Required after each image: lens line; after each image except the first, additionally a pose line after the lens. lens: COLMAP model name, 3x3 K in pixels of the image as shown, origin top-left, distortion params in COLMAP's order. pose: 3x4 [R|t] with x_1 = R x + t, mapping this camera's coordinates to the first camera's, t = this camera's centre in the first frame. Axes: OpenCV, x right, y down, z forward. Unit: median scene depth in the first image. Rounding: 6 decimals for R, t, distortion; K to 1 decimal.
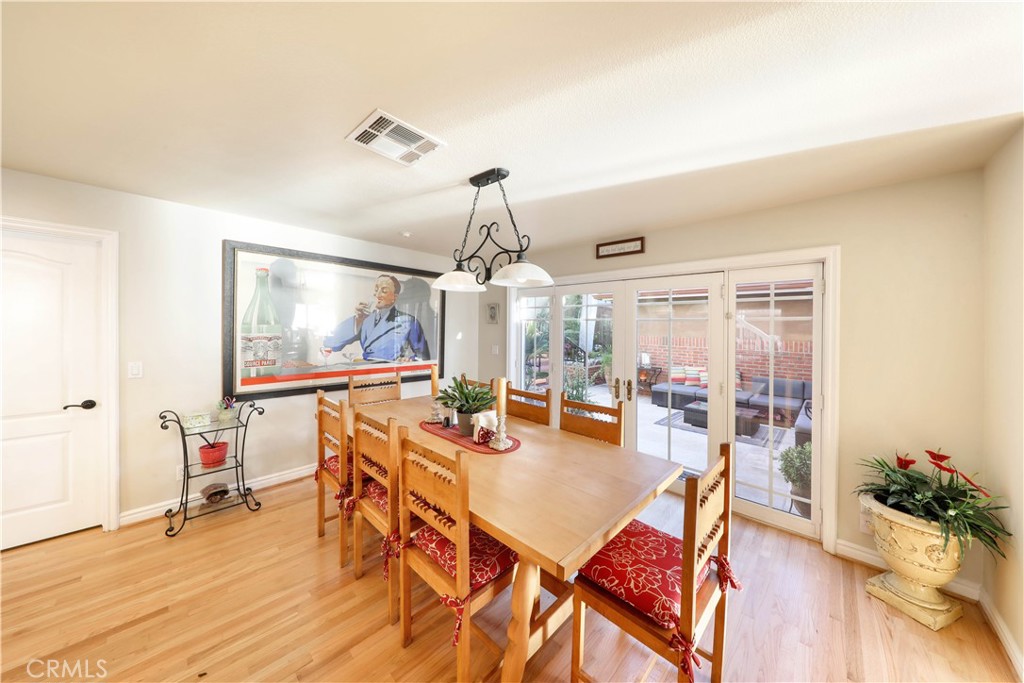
lens RADIAL K [[330.5, 0, 508.1], [0, 330.5, 328.3], [0, 0, 1]] dist [-0.000624, -0.003438]
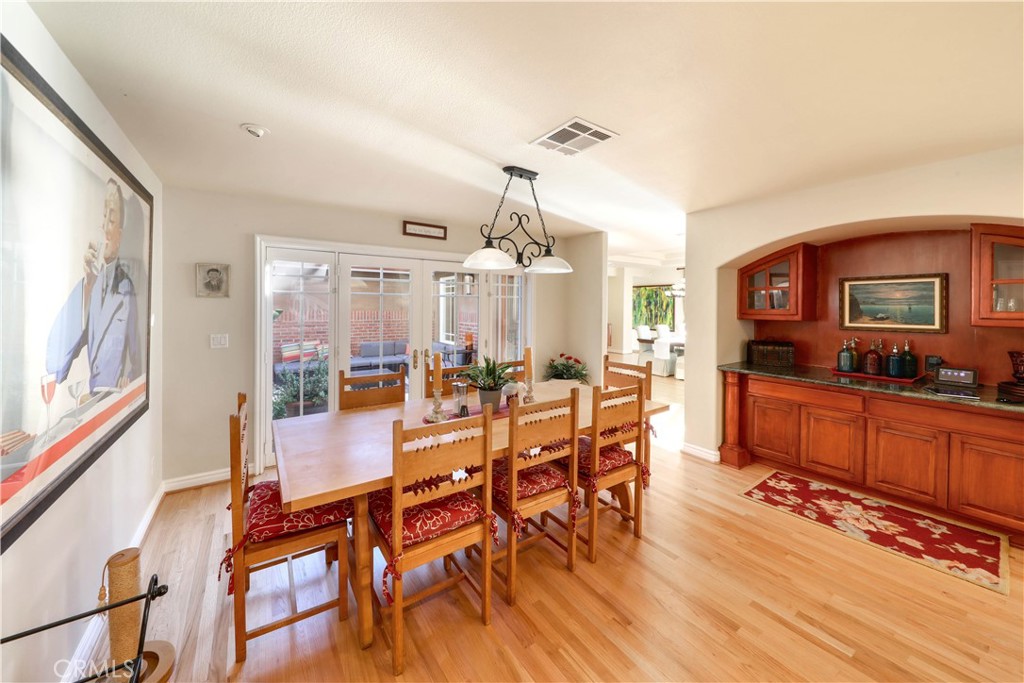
lens RADIAL K [[367.3, 0, 506.6], [0, 367.3, 304.2], [0, 0, 1]] dist [0.000765, -0.000022]
pose [[0.196039, -0.016181, 0.980463, -1.234833], [0.002767, 0.999869, 0.015948, -0.023749], [-0.980592, -0.000414, 0.196058, 0.749229]]
